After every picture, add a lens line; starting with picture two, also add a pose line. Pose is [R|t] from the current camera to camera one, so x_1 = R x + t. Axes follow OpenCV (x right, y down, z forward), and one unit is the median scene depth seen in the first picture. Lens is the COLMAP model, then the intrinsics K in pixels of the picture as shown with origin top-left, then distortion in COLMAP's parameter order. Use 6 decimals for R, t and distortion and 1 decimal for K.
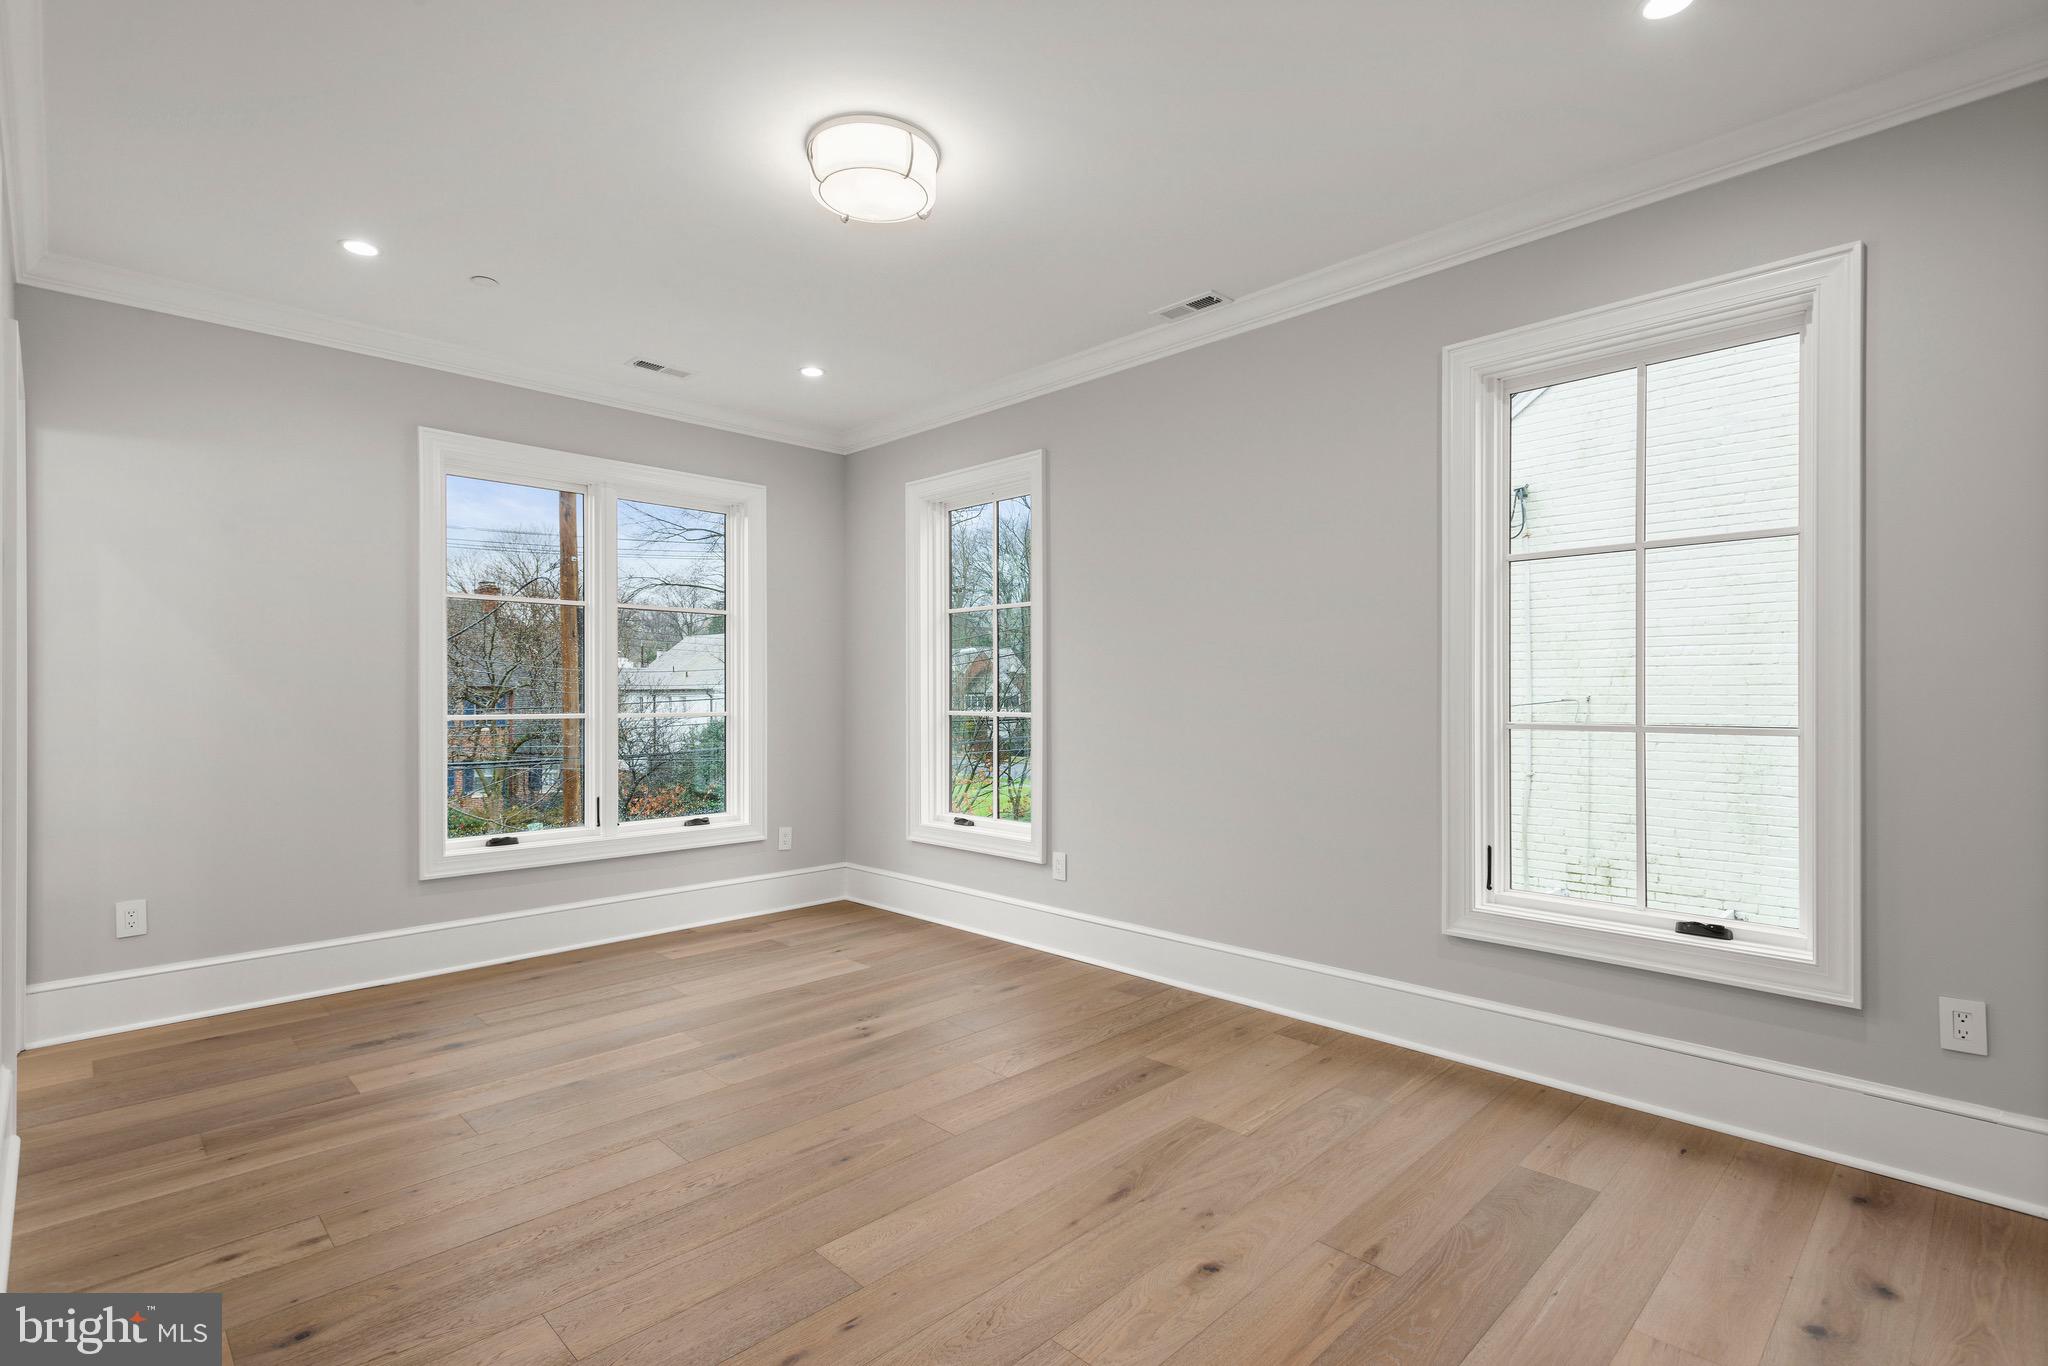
lens RADIAL K [[972.8, 0, 1016.5], [0, 972.8, 690.9], [0, 0, 1]] dist [0.021655, -0.004445]
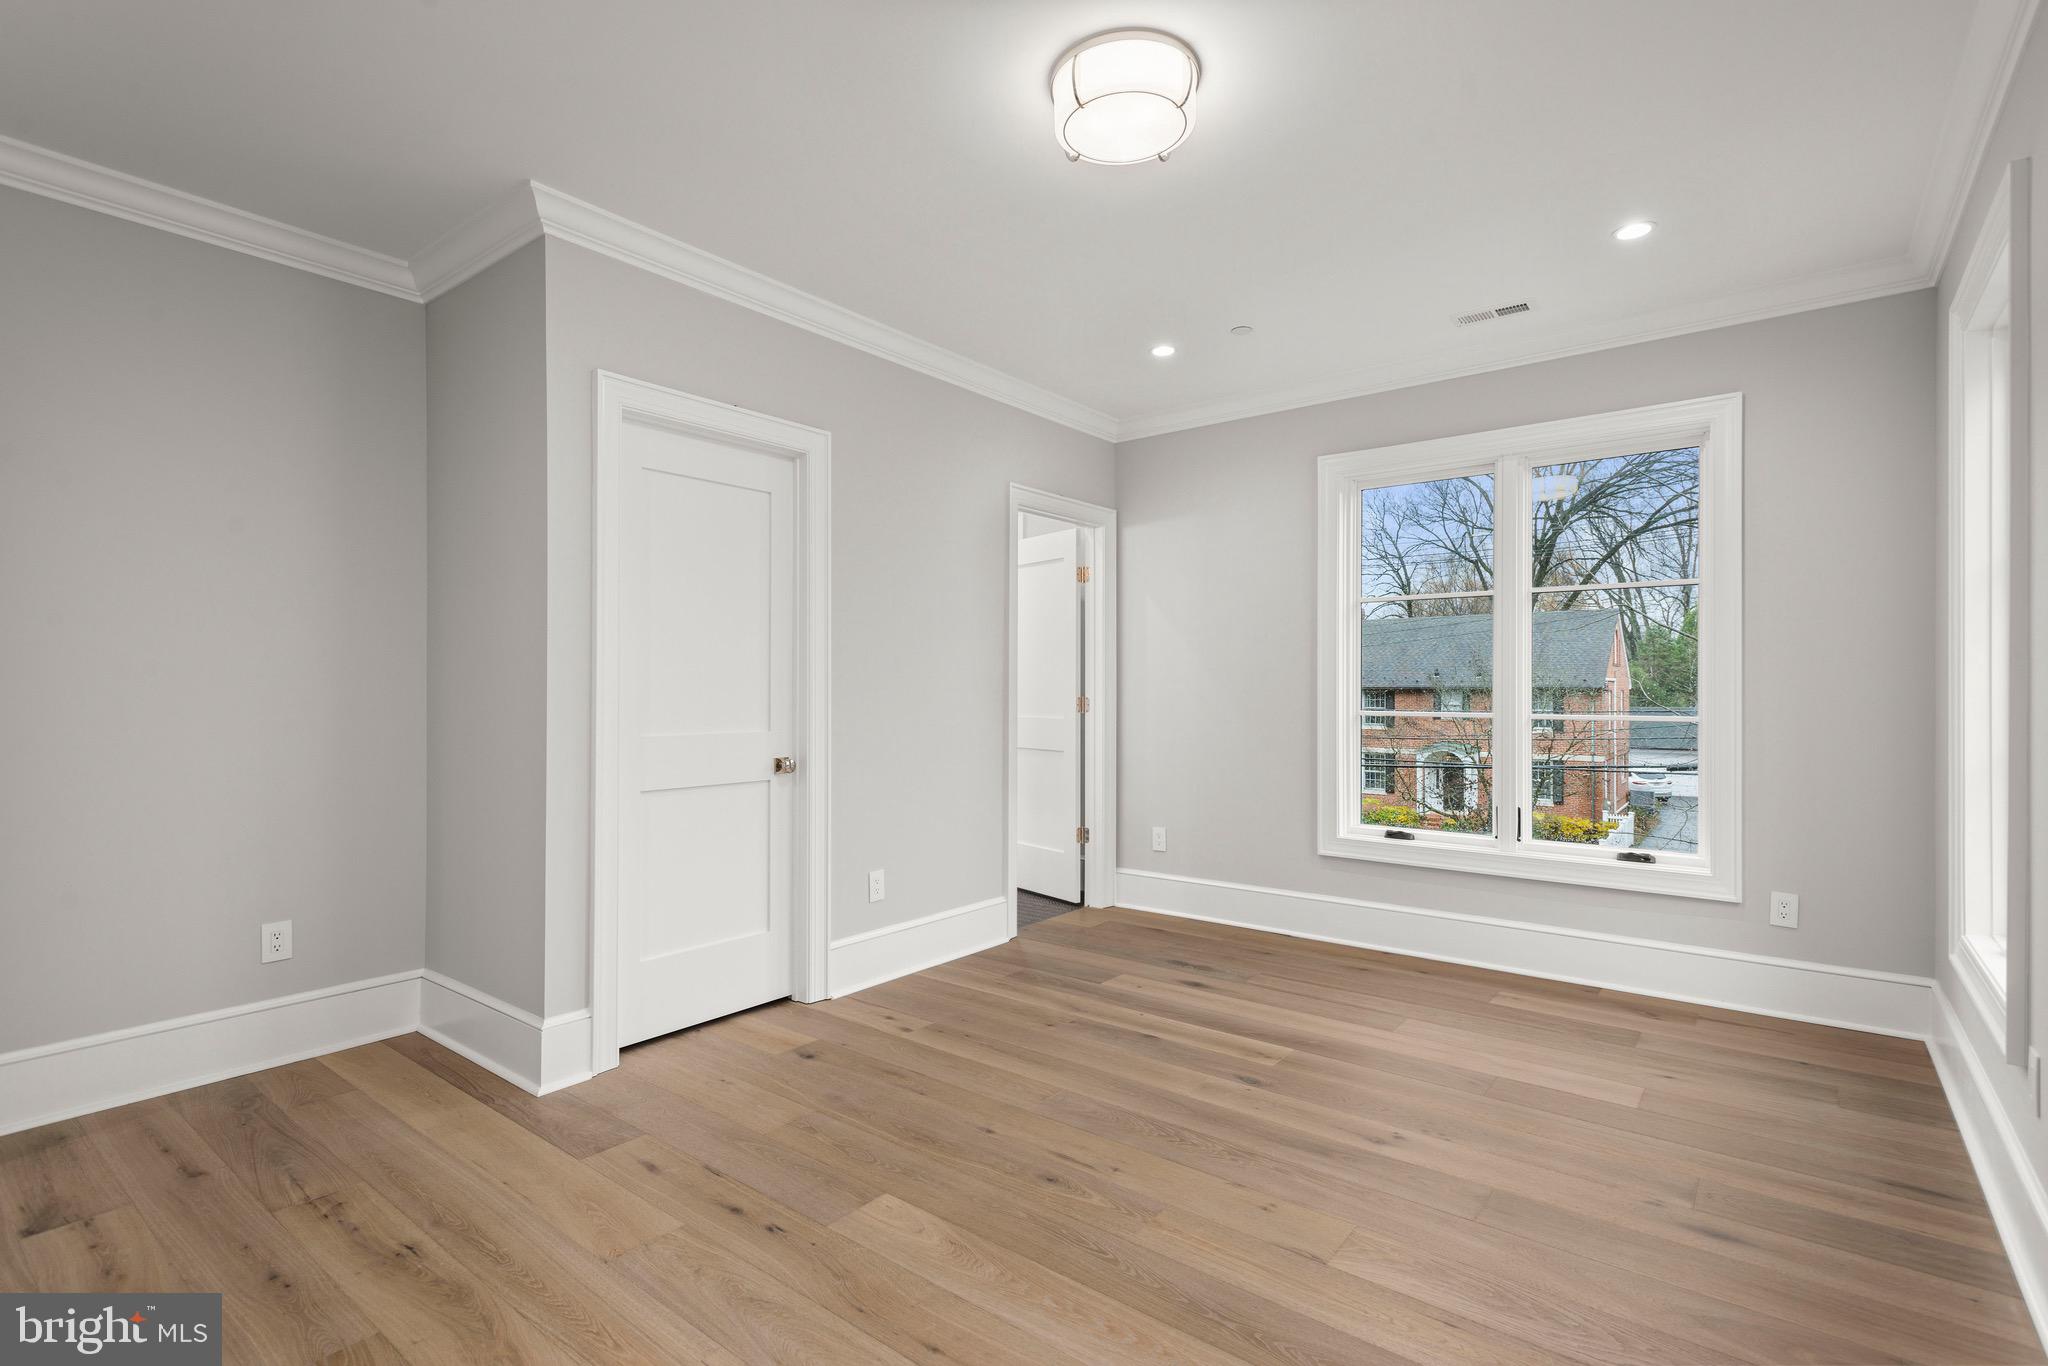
lens RADIAL K [[972.8, 0, 1041.2], [0, 972.8, 688.8], [0, 0, 1]] dist [0.021655, -0.004445]
pose [[0.122313, -0.002451, -0.992489, 0.466965], [0.002312, 0.999995, -0.002185, 0.002376], [0.992489, -0.002028, 0.122318, 0.532828]]
